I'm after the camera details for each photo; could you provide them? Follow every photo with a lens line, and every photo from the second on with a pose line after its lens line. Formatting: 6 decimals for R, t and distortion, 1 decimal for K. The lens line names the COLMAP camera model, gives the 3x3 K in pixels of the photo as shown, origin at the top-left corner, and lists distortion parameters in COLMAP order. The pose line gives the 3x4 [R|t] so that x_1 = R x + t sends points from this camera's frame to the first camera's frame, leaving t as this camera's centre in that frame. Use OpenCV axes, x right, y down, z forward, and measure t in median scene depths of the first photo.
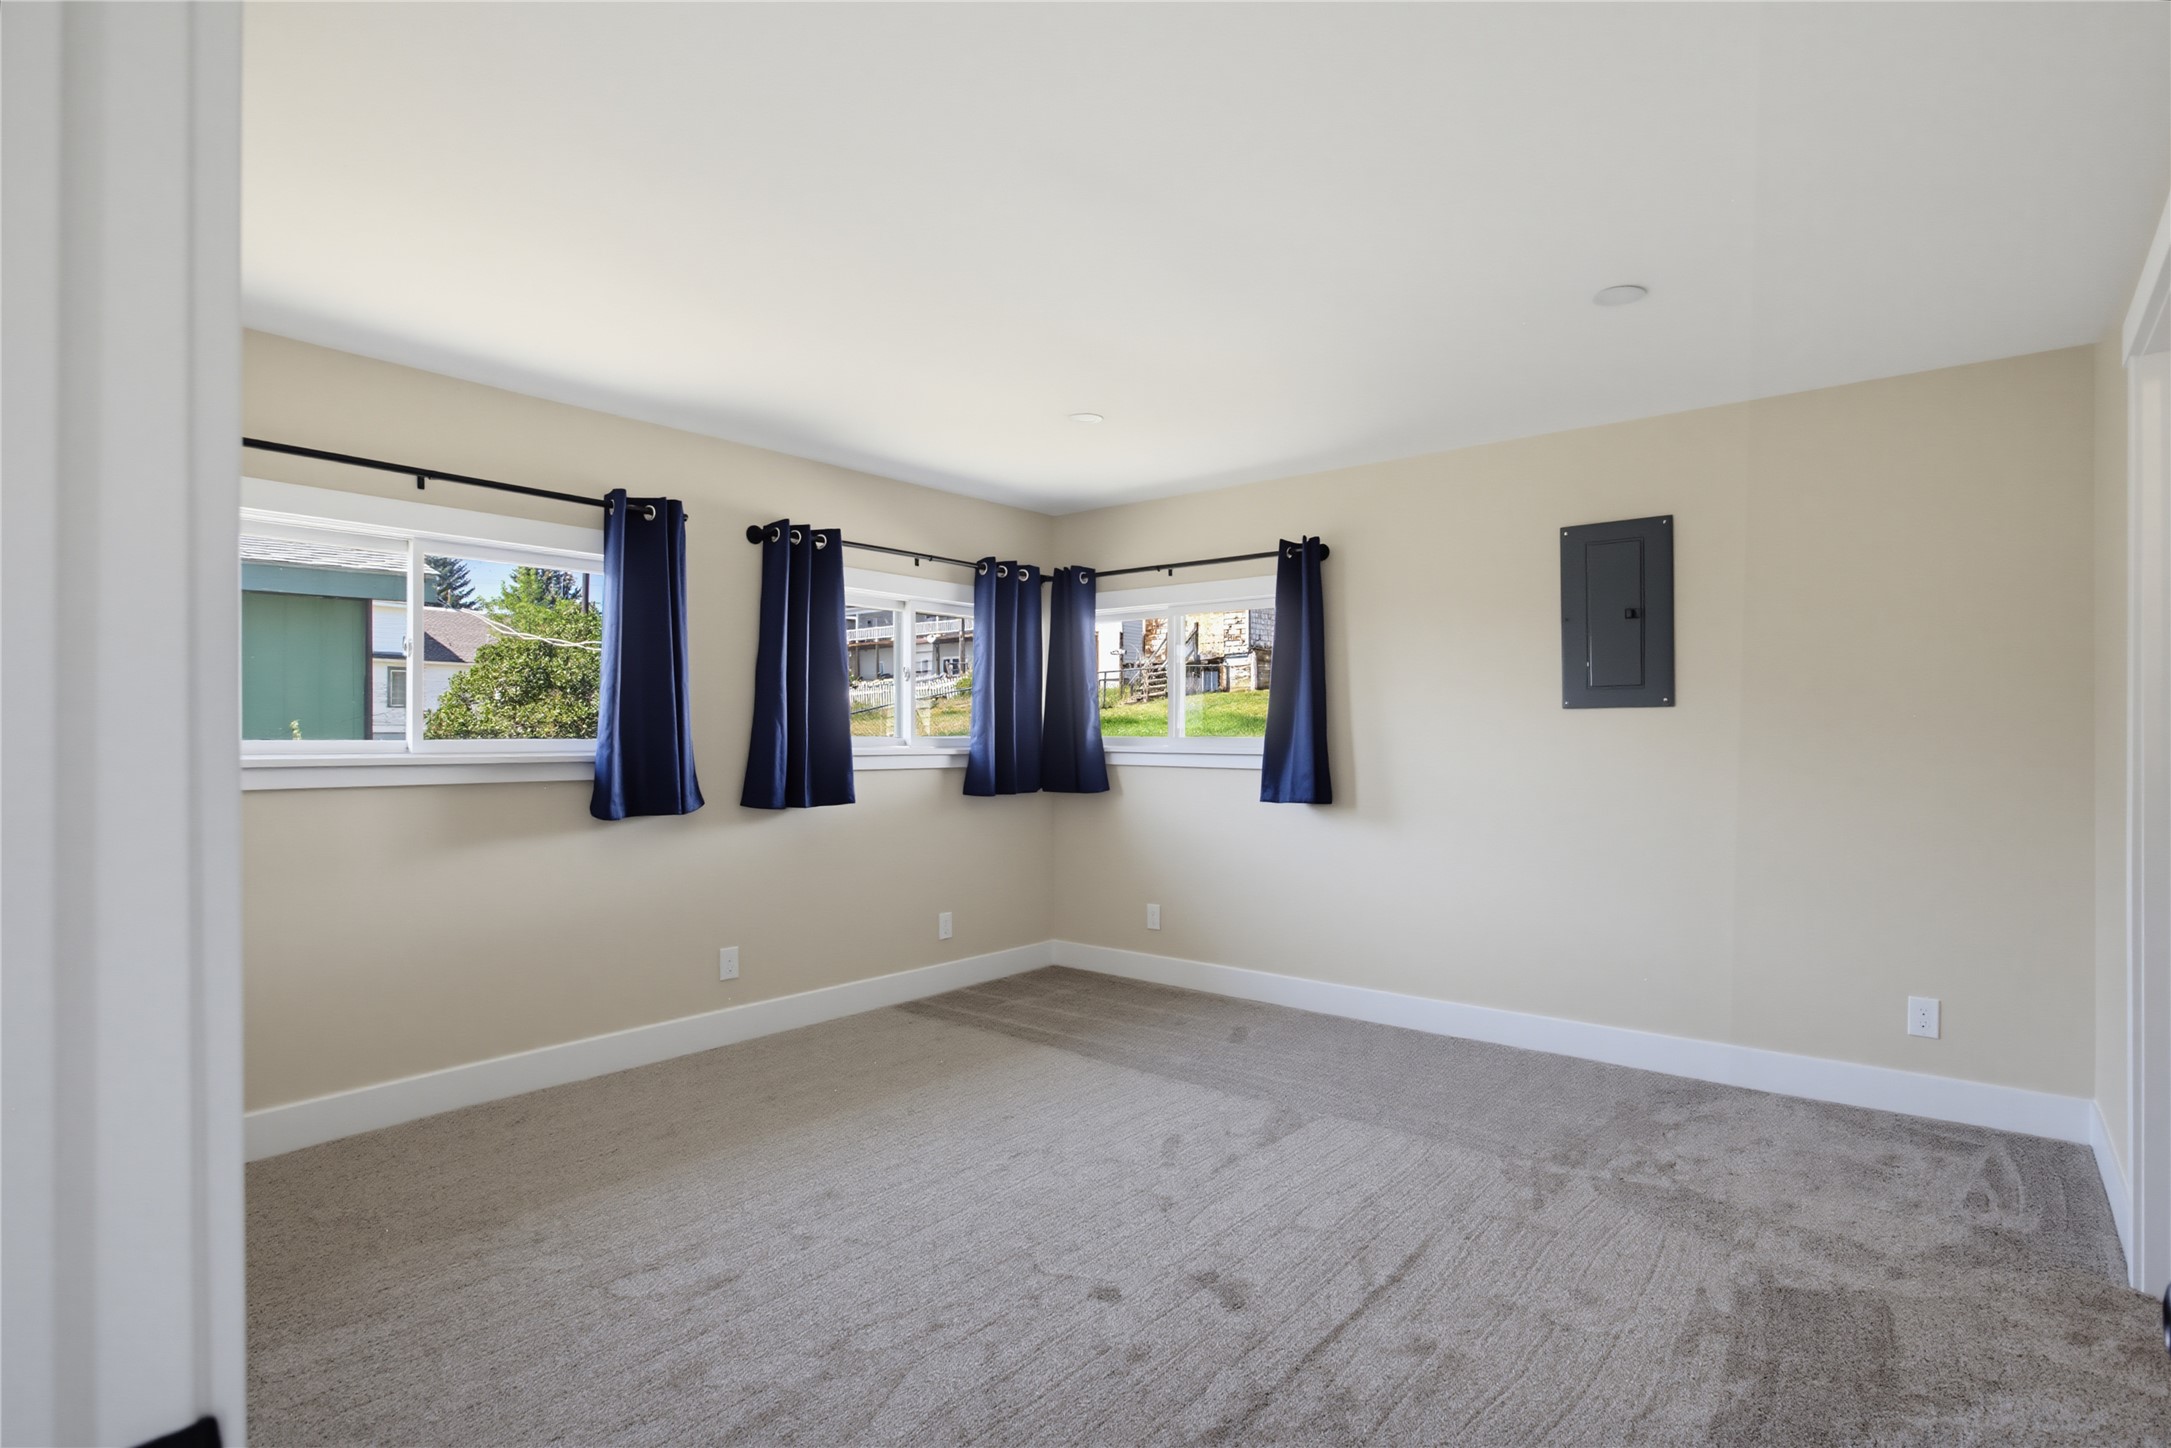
lens RADIAL K [[1081.4, 0, 1145.6], [0, 1081.4, 727.7], [0, 0, 1]] dist [-0.003573, -0.000375]
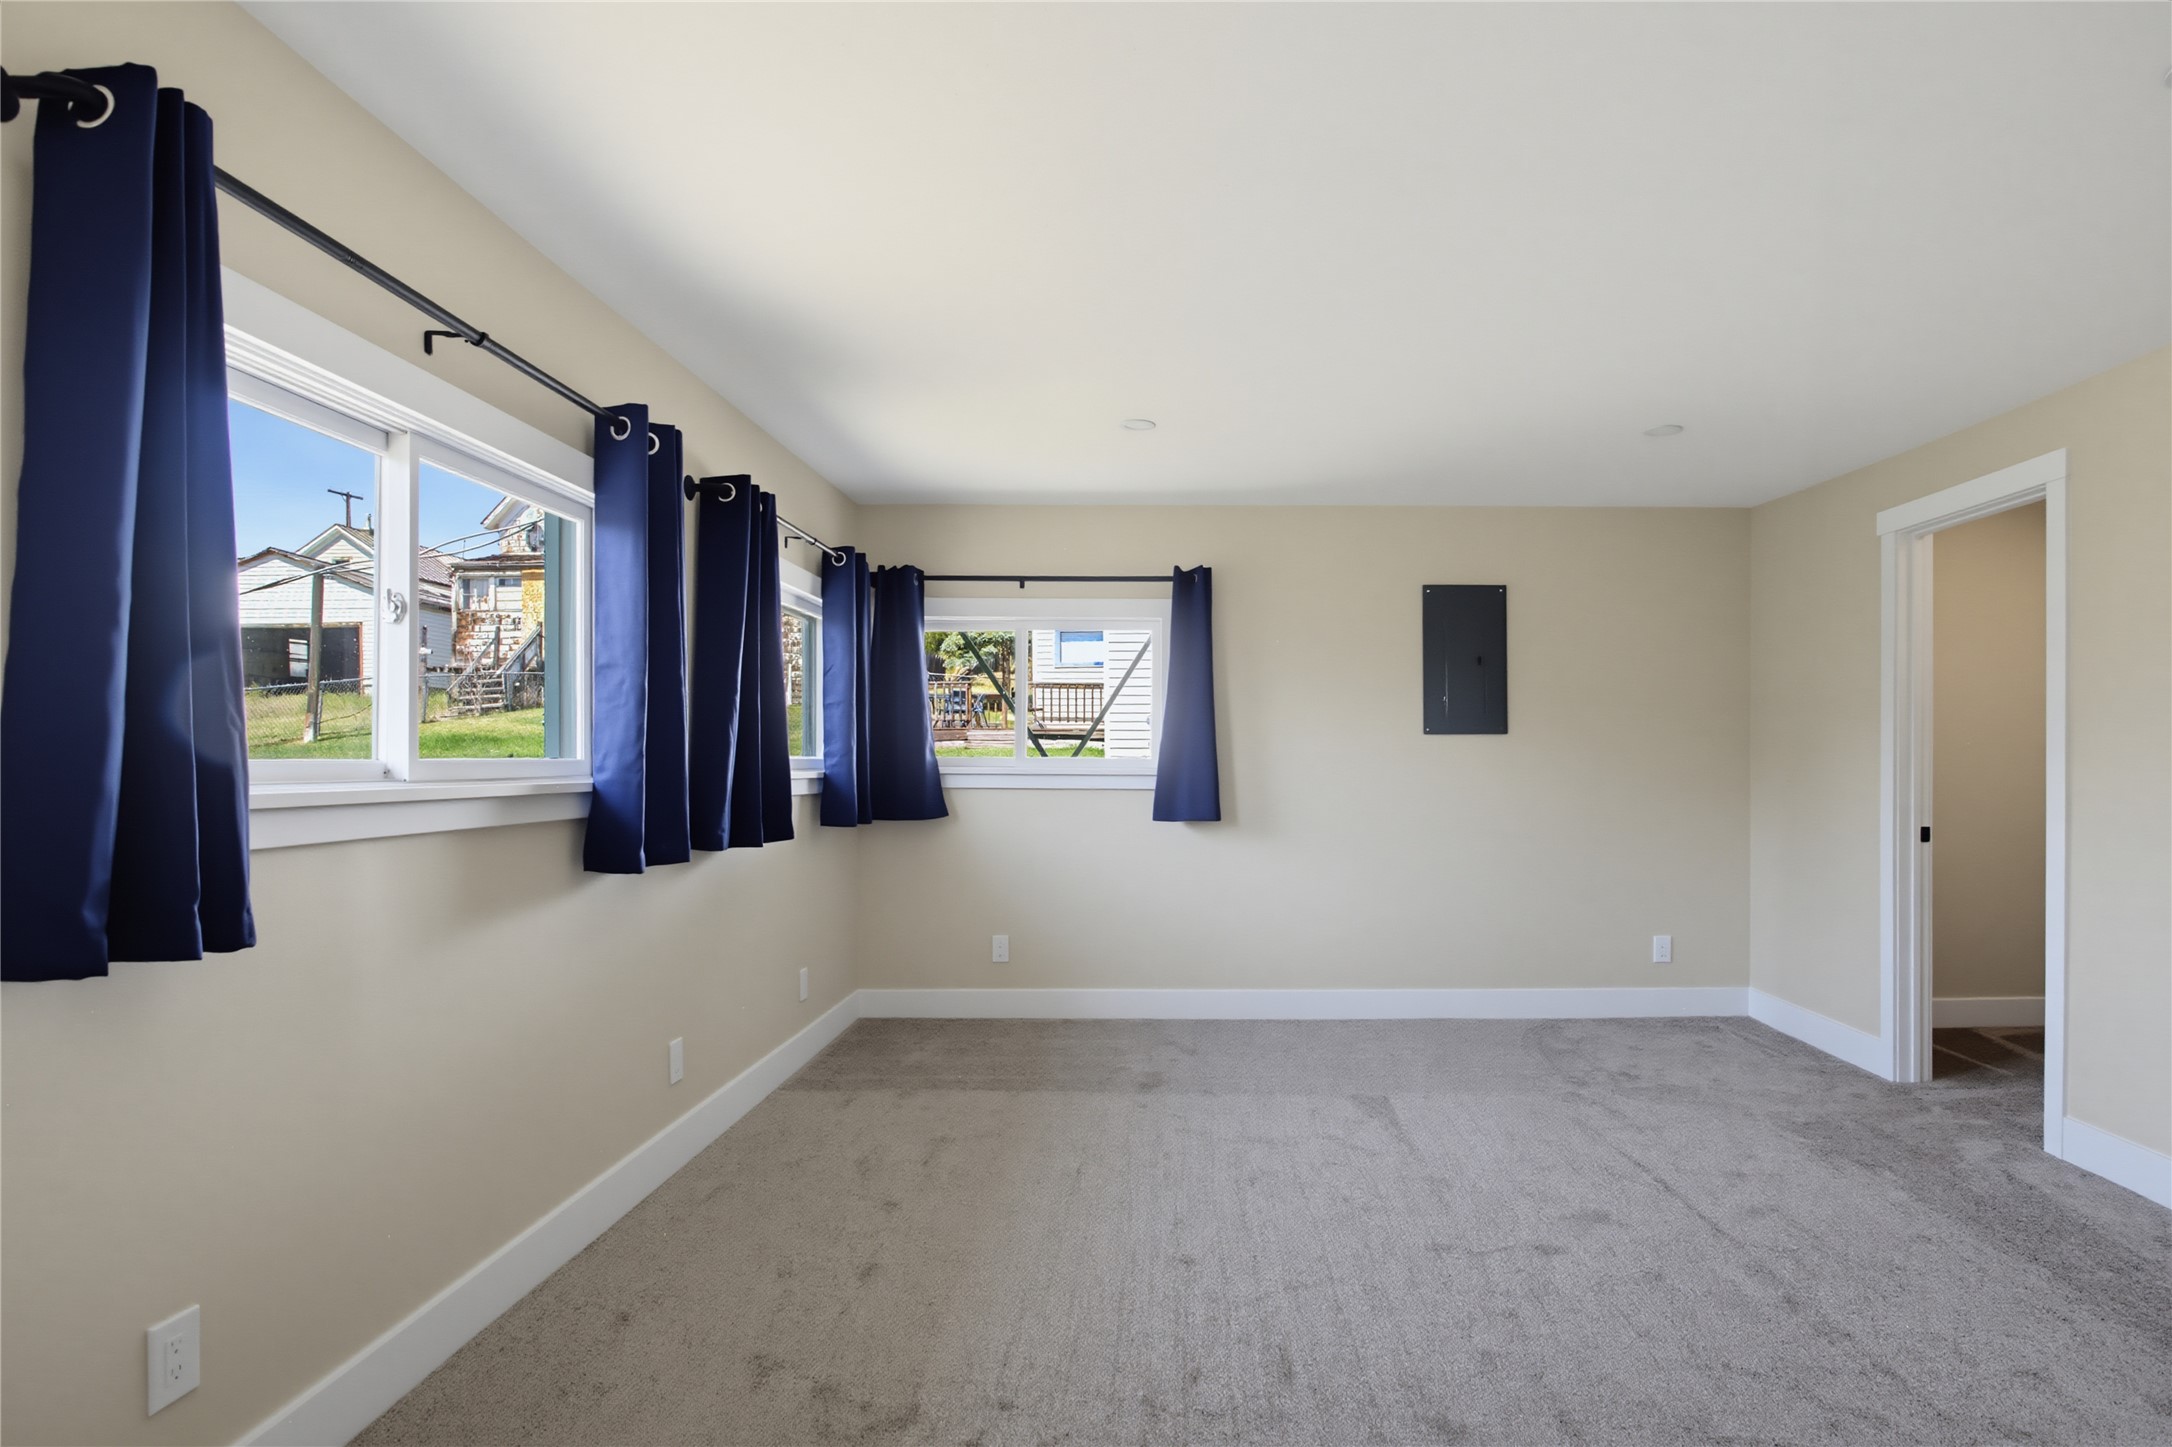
lens RADIAL K [[1106.3, 0, 1175.4], [0, 1106.3, 750.3], [0, 0, 1]] dist [-0.017139, -0.000093]
pose [[0.784347, 0.005309, 0.620300, -0.533971], [-0.005330, 0.999984, -0.001818, 0.003806], [-0.620299, -0.001880, 0.784363, 0.175685]]
